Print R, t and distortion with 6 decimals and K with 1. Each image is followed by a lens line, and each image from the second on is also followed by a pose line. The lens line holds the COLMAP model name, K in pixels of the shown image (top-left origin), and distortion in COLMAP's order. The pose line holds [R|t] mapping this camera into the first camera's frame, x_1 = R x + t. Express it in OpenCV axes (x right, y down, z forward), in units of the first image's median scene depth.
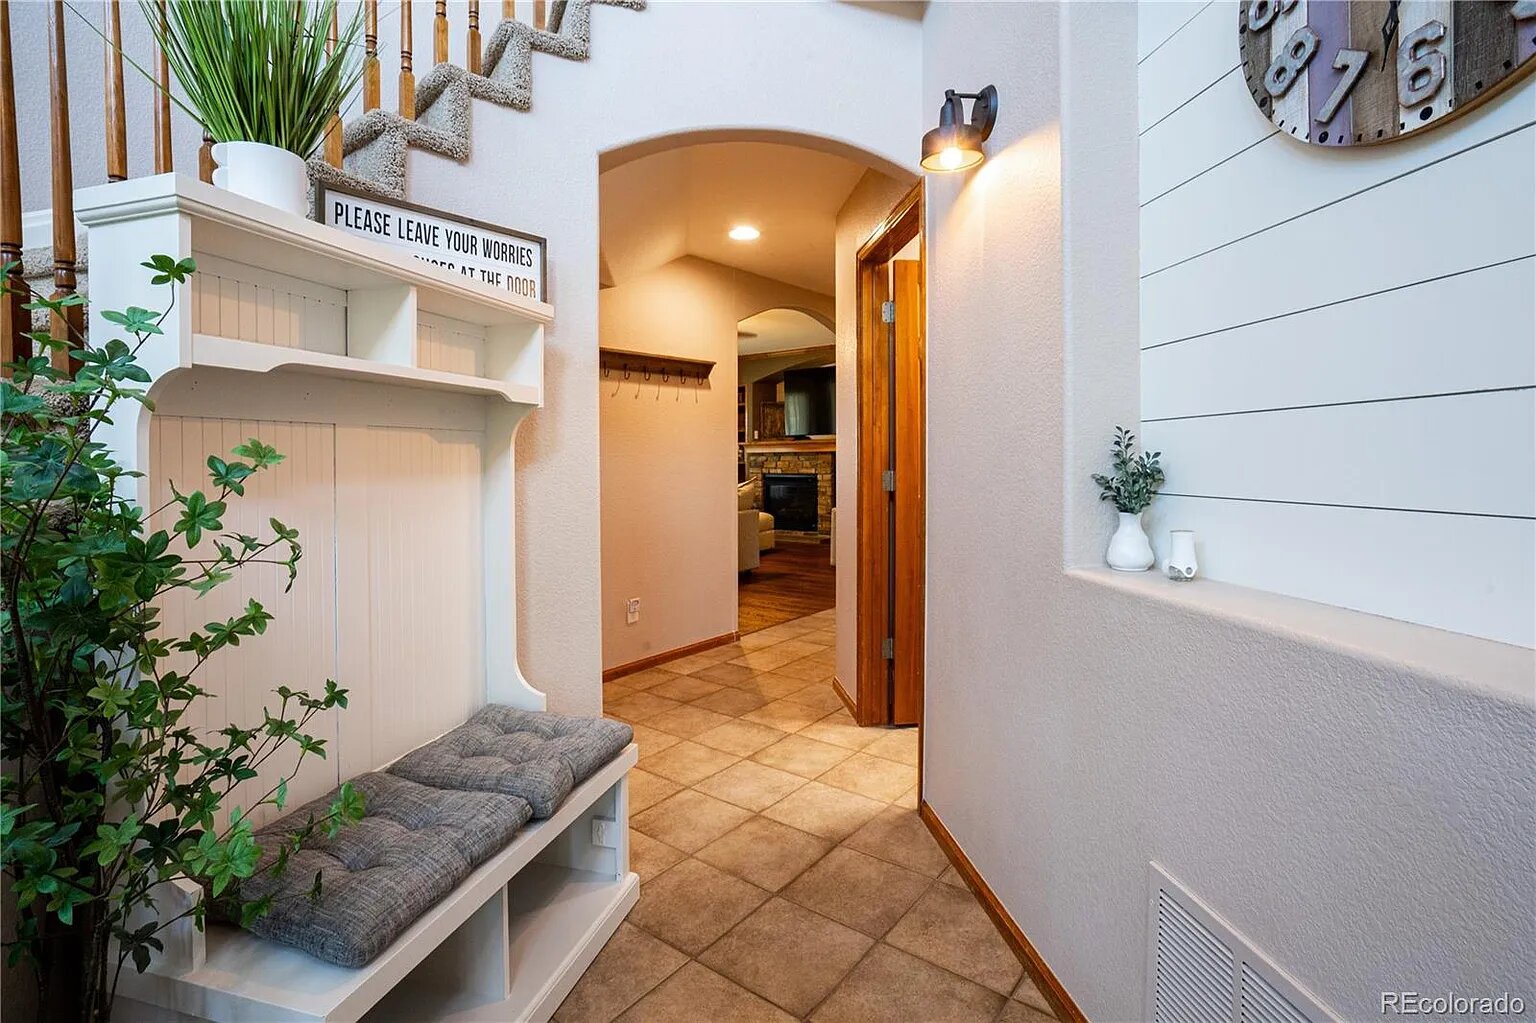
lens RADIAL K [[710.5, 0, 742.6], [0, 710.5, 478.5], [0, 0, 1]] dist [-0.048311, 0.020115]
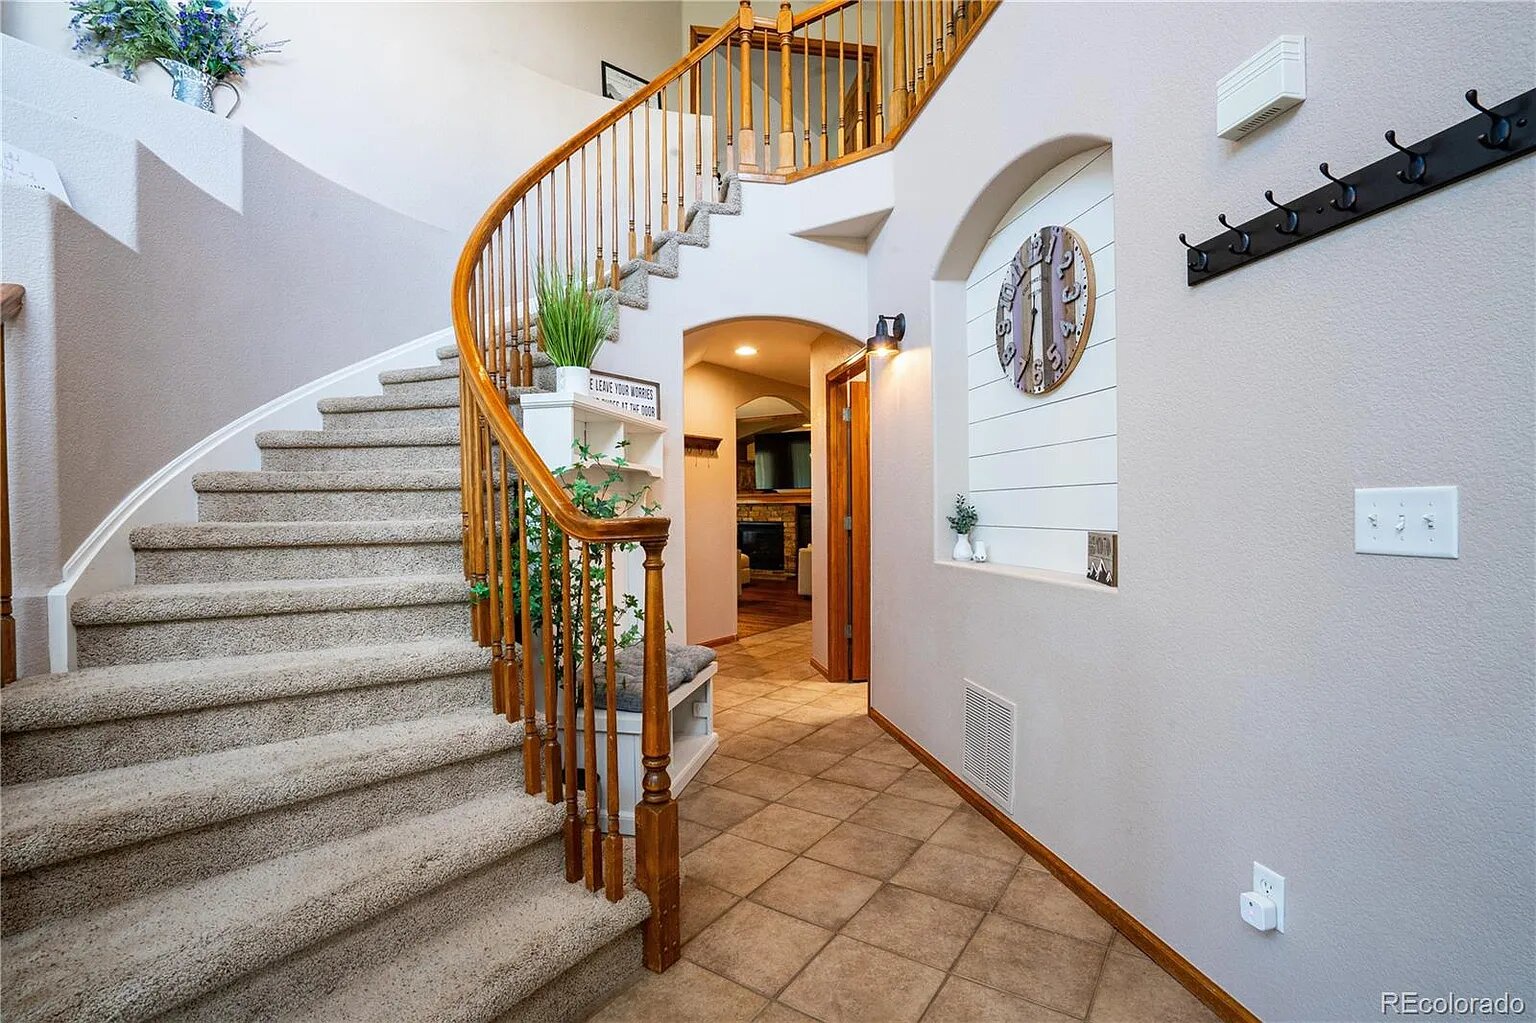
lens RADIAL K [[710.5, 0, 742.6], [0, 710.5, 478.5], [0, 0, 1]] dist [-0.048311, 0.020115]
pose [[0.997660, 0.009762, 0.067668, -0.195955], [-0.004930, 0.997449, -0.071208, 0.026573], [-0.068190, 0.070708, 0.995164, -0.813031]]
